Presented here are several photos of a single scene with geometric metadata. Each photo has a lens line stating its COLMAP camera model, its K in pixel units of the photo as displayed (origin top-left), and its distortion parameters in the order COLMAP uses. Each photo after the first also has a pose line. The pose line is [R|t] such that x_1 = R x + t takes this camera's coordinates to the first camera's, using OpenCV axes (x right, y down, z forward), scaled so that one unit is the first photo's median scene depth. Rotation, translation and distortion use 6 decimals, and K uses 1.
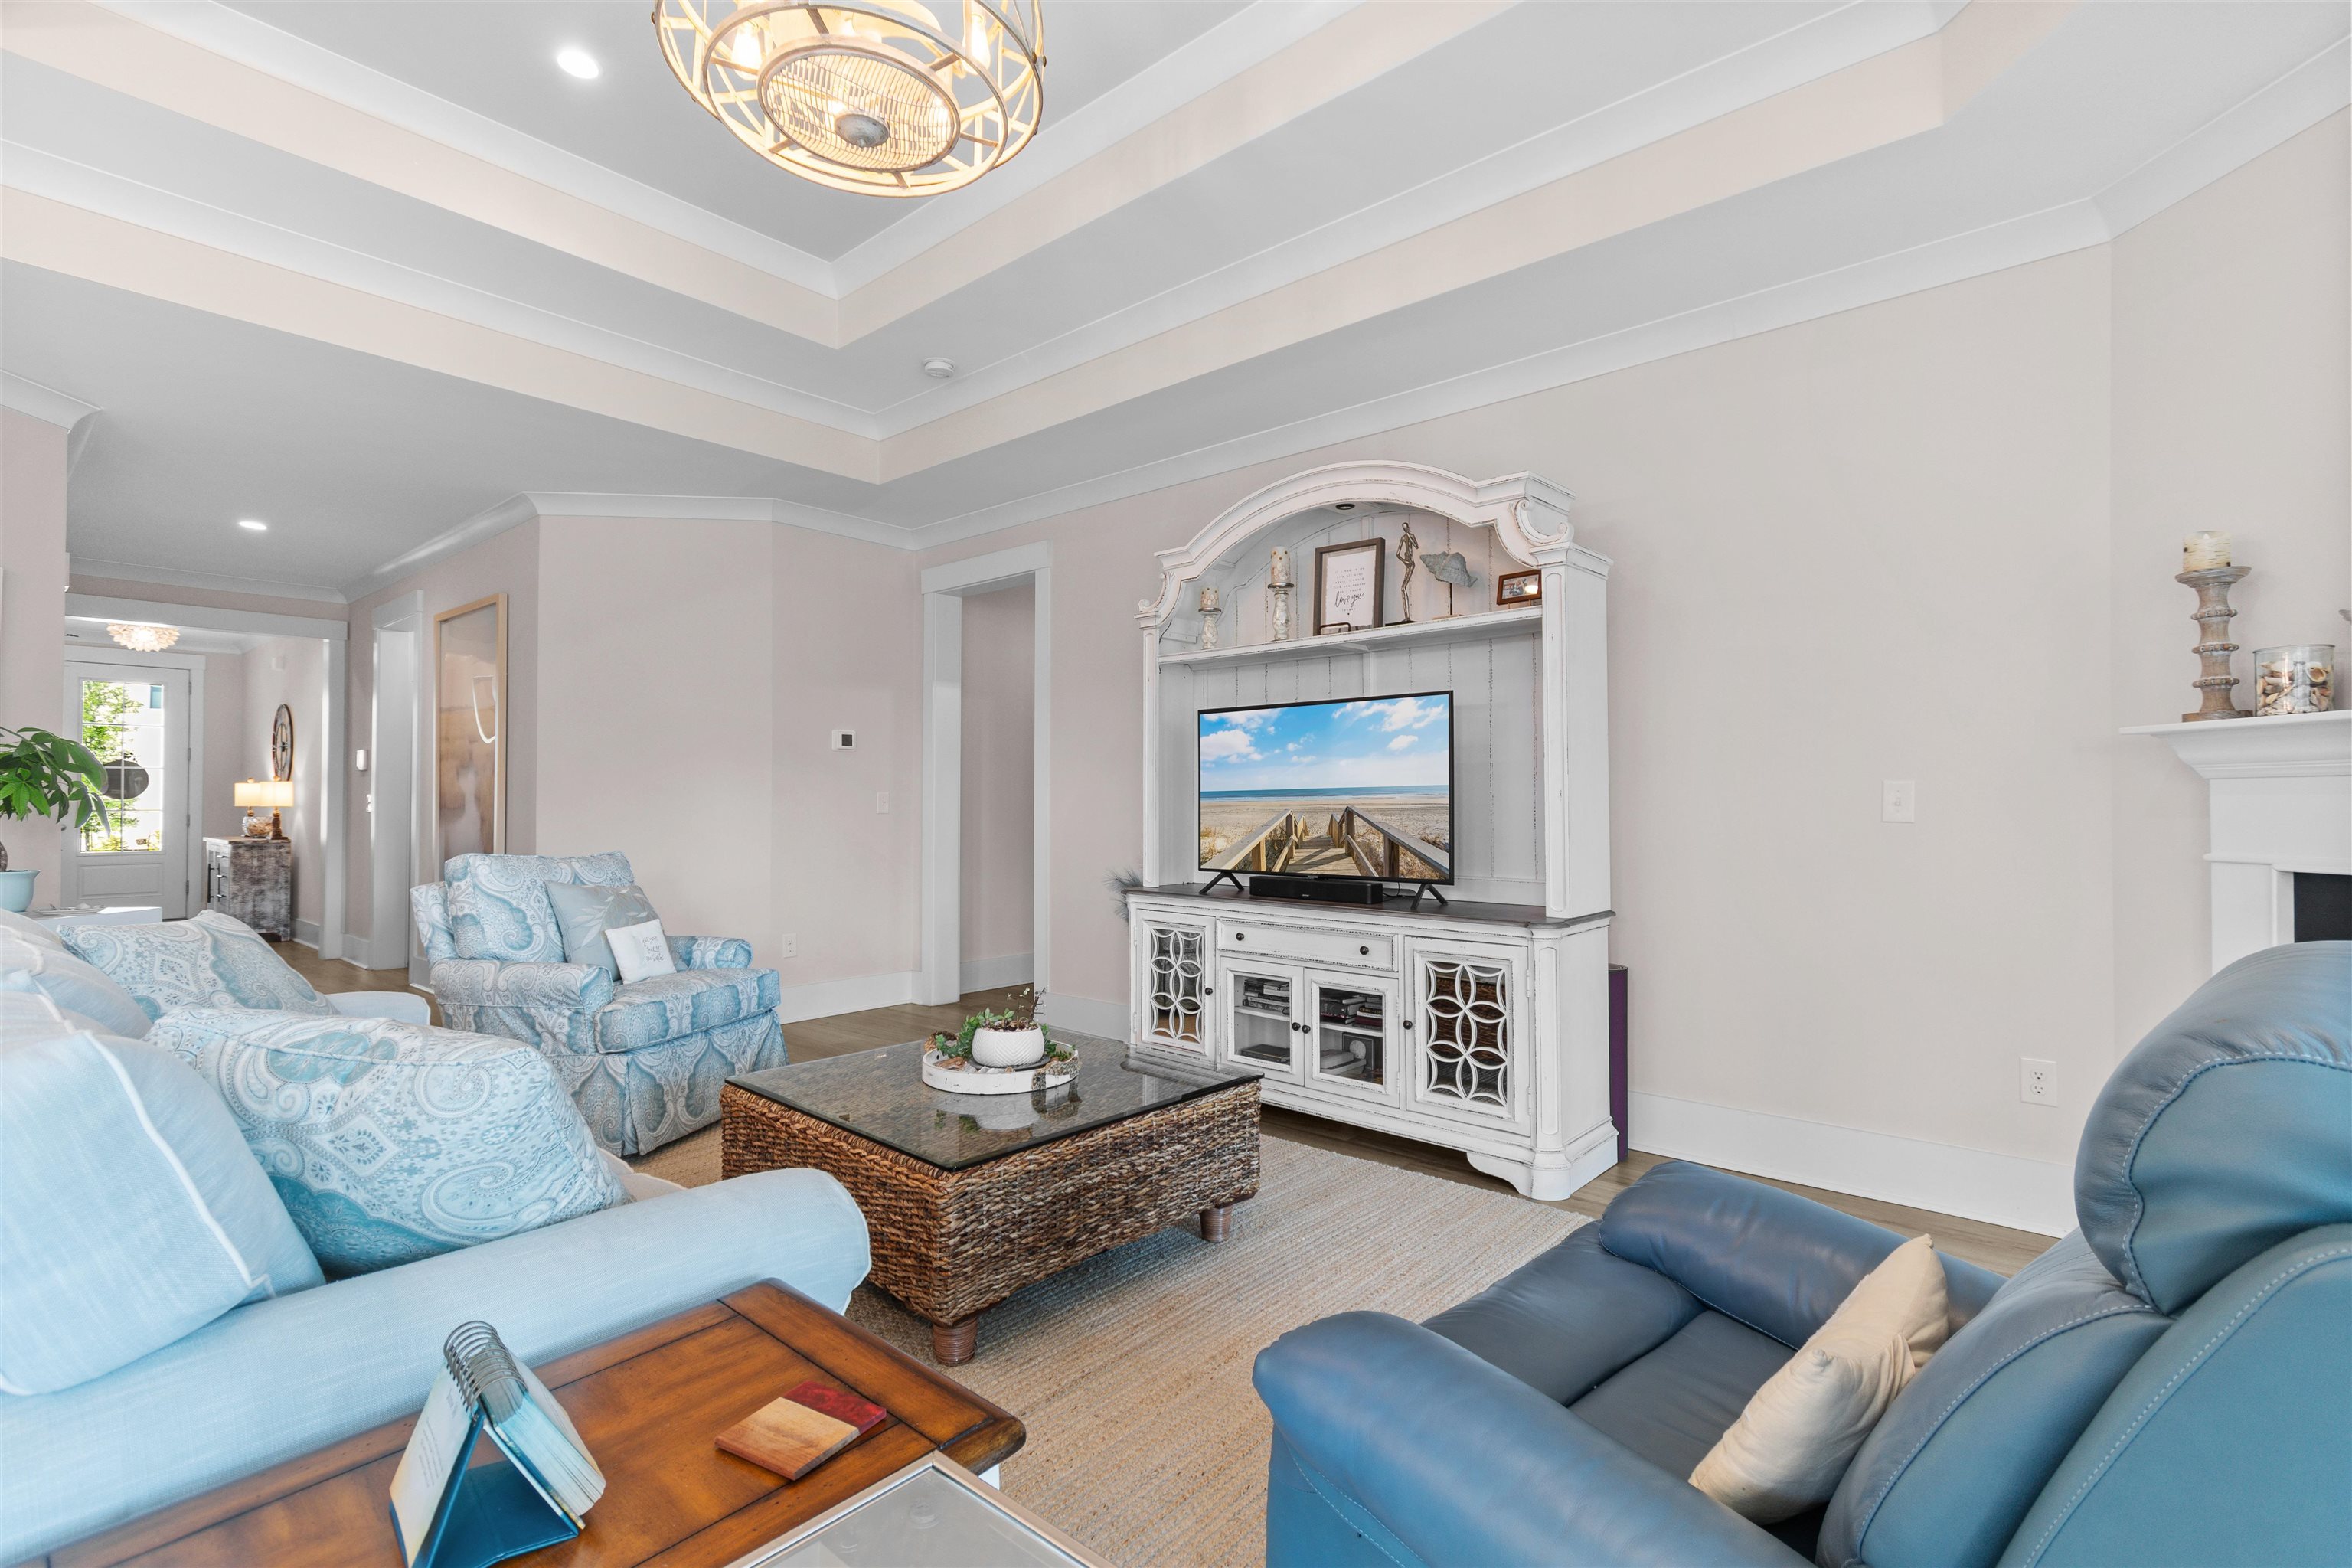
lens RADIAL K [[1058.4, 0, 1197.2], [0, 1058.4, 794.1], [0, 0, 1]] dist [0.009342, -0.000671]
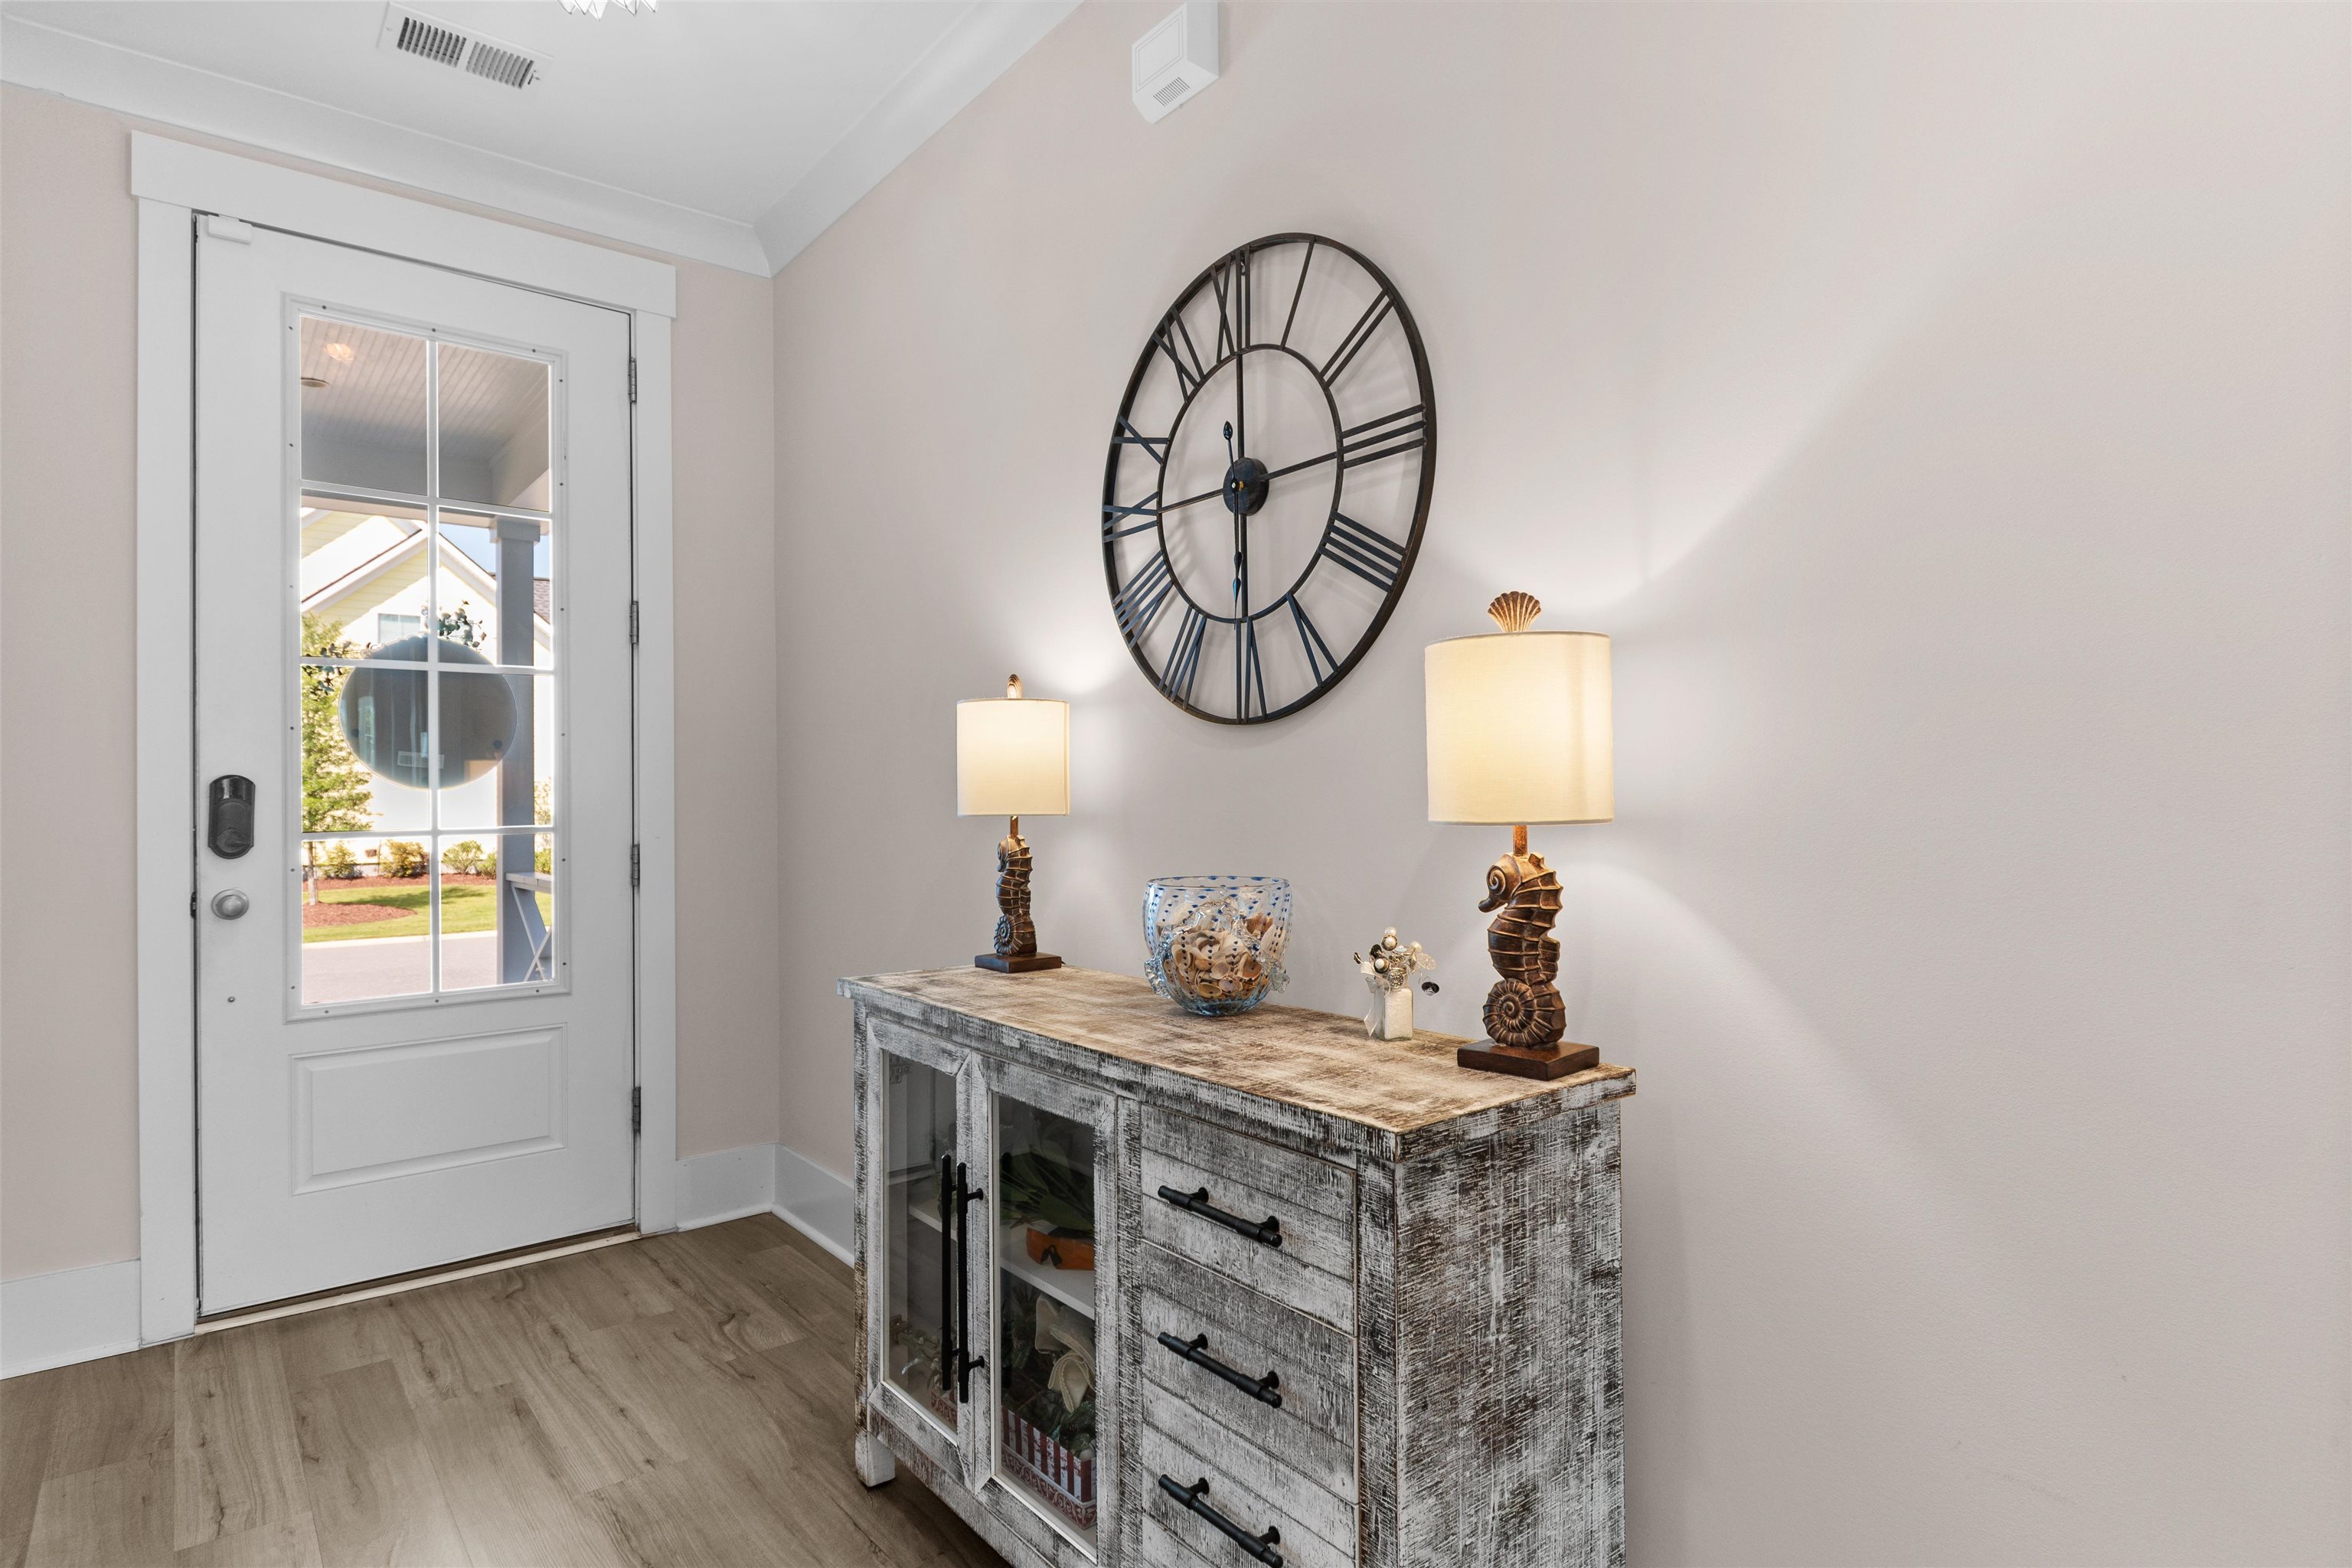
lens RADIAL K [[1276.6, 0, 1175.5], [0, 1276.6, 784.7], [0, 0, 1]] dist [0.039092, -0.000889]
pose [[0.979904, -0.003860, -0.199431, -0.772420], [0.005107, 0.999971, 0.005734, 0.003972], [0.199403, -0.006637, 0.979895, 0.731294]]
